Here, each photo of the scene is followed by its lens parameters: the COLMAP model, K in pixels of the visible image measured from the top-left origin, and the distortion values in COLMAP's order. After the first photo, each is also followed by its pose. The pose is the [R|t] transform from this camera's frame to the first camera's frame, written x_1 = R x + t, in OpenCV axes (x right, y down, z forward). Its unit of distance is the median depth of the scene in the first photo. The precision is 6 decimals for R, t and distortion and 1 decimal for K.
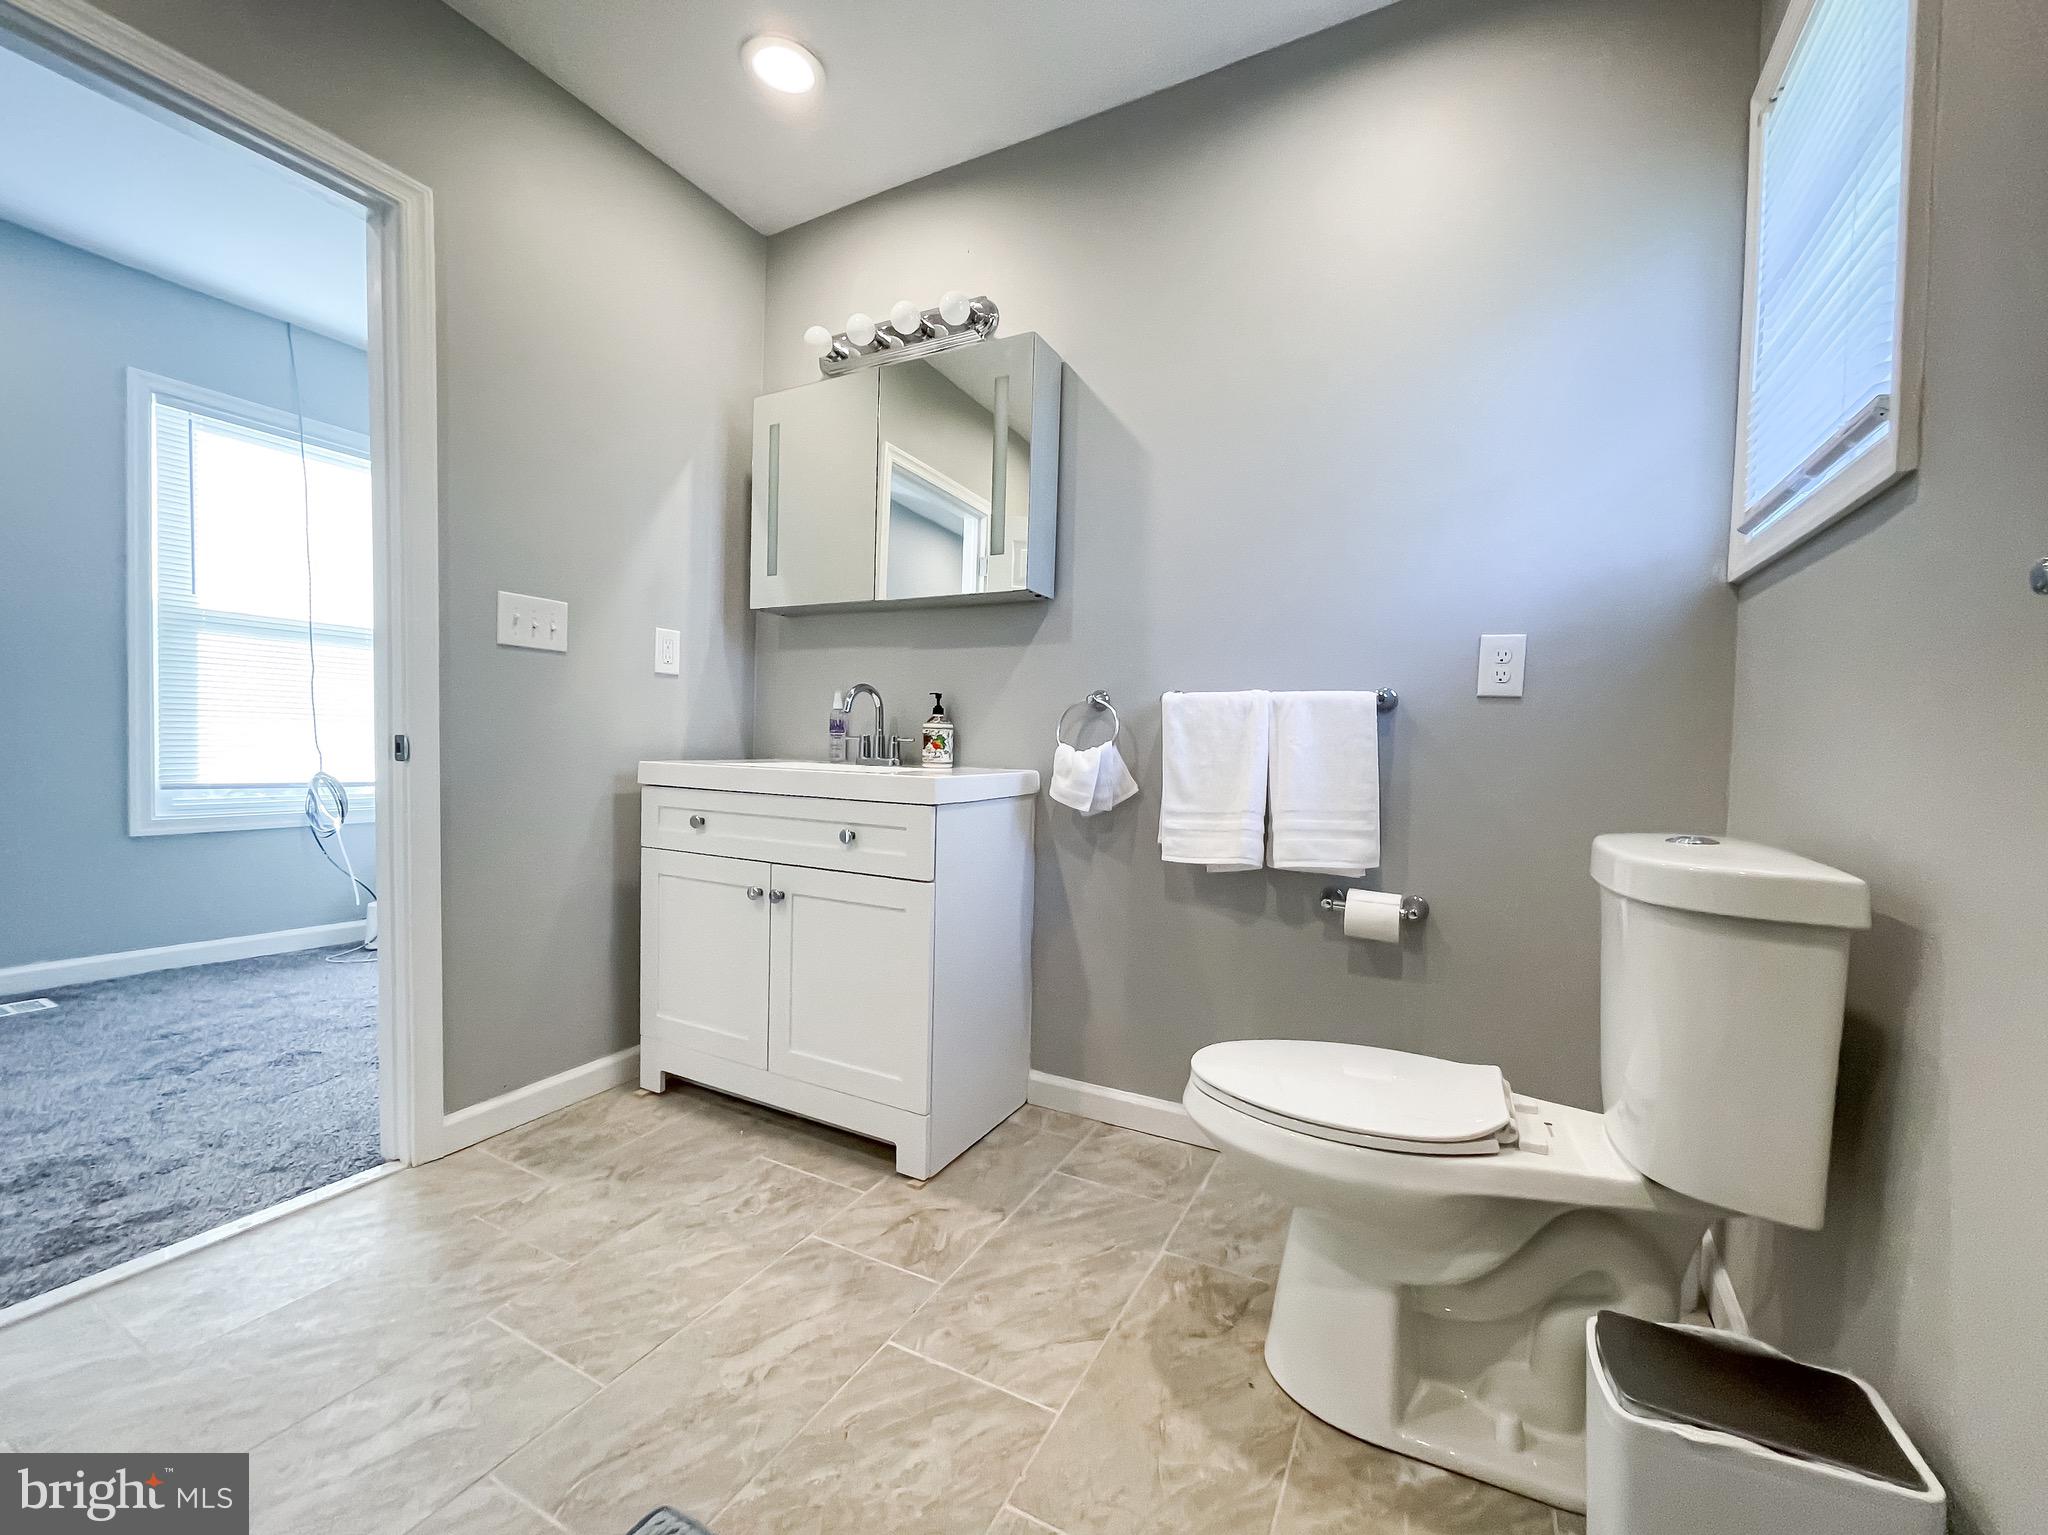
lens RADIAL K [[845.5, 0, 1024.0], [0, 845.5, 767.5], [0, 0, 1]] dist [-0.007746, 0.000661]
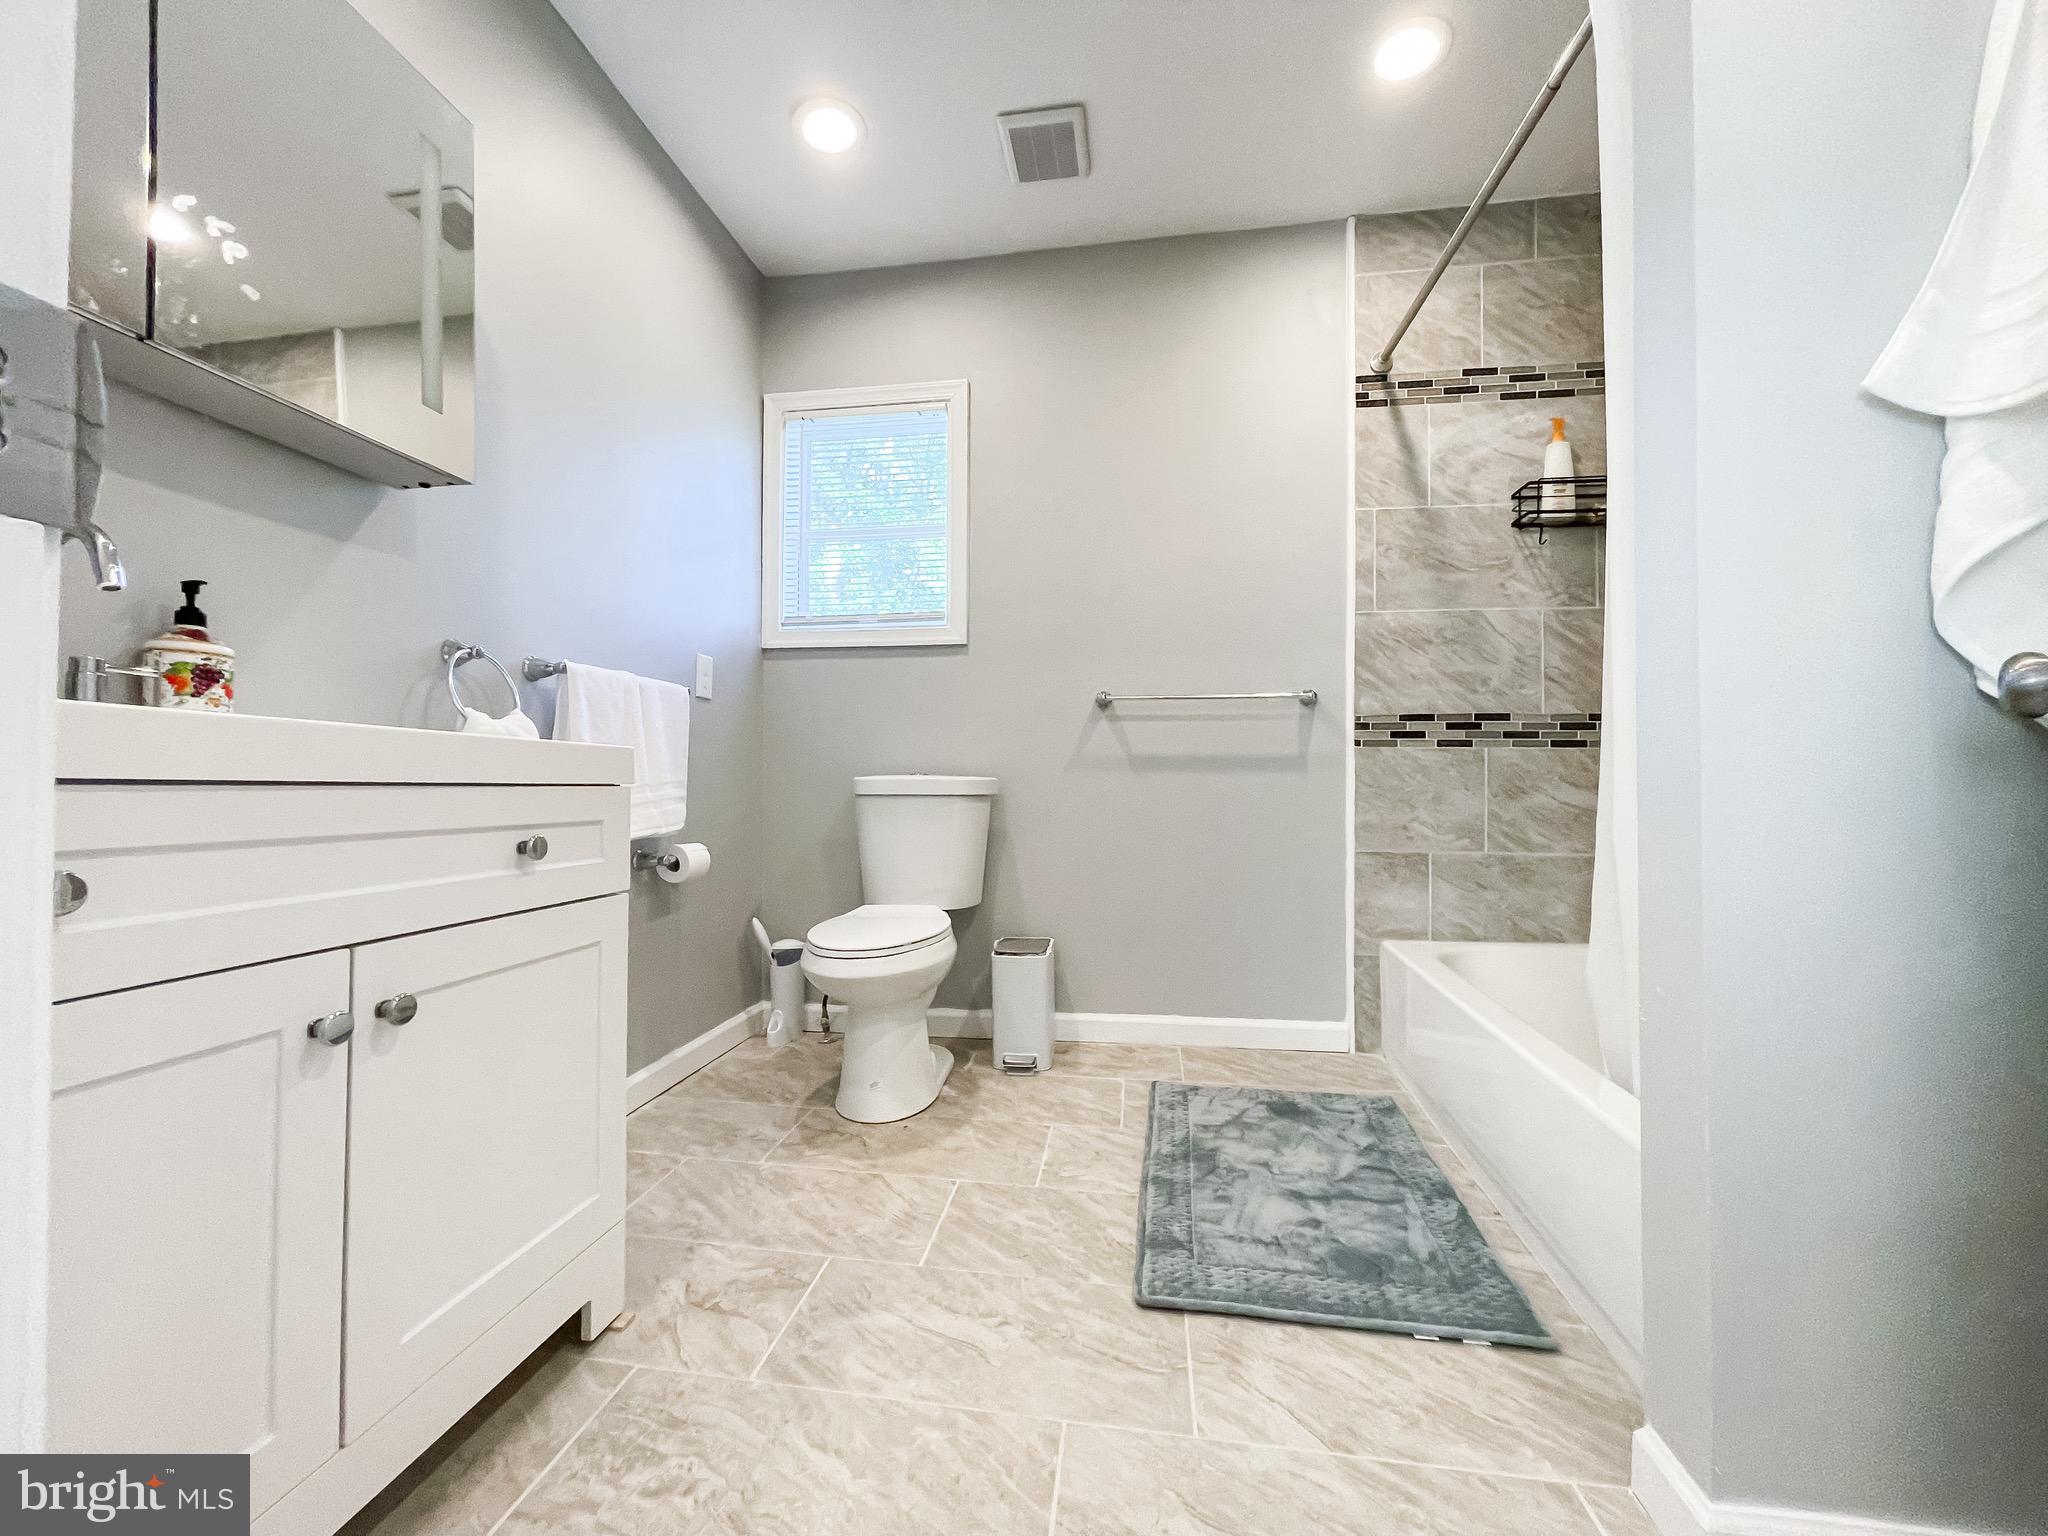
lens RADIAL K [[828.2, 0, 1024.0], [0, 828.2, 768.0], [0, 0, 1]] dist [0.000724, 0.000240]
pose [[-0.335696, -0.005621, 0.941954, -1.006793], [0.018209, 0.999757, 0.012456, 0.029448], [-0.941794, 0.021333, -0.335512, 1.020478]]
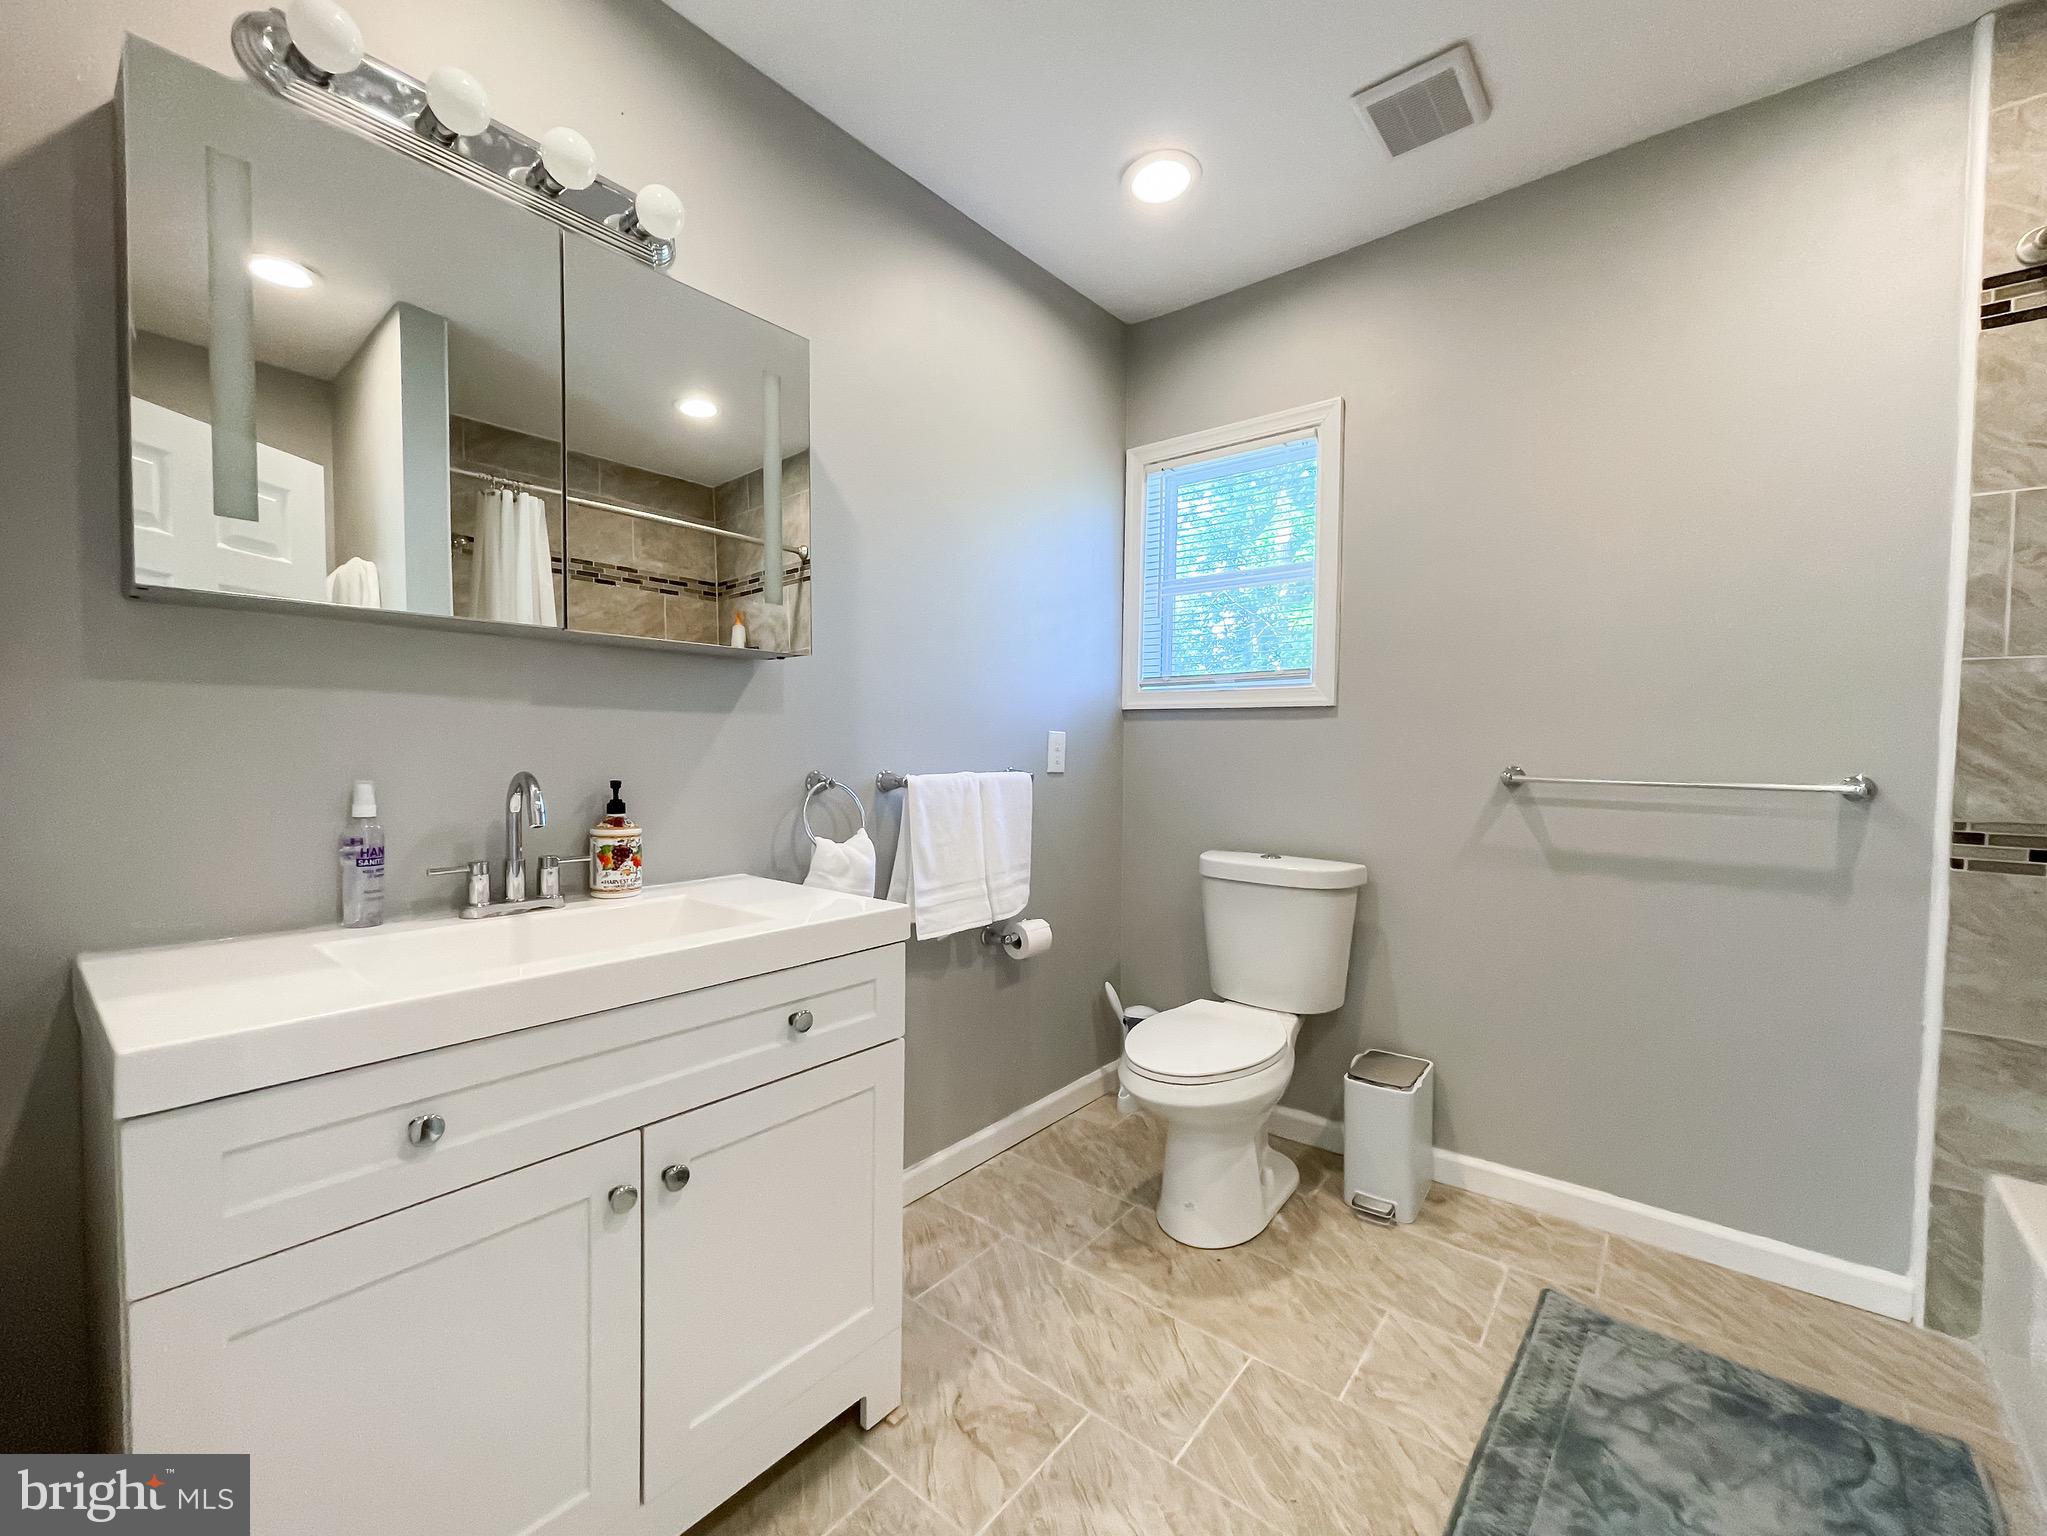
lens RADIAL K [[845.0, 0, 1023.5], [0, 845.0, 768.0], [0, 0, 1]] dist [-0.007746, 0.000661]
pose [[0.198380, -0.053359, 0.978672, -0.956642], [0.021668, 0.998512, 0.050048, -0.175034], [-0.979886, 0.011277, 0.199241, 0.808837]]
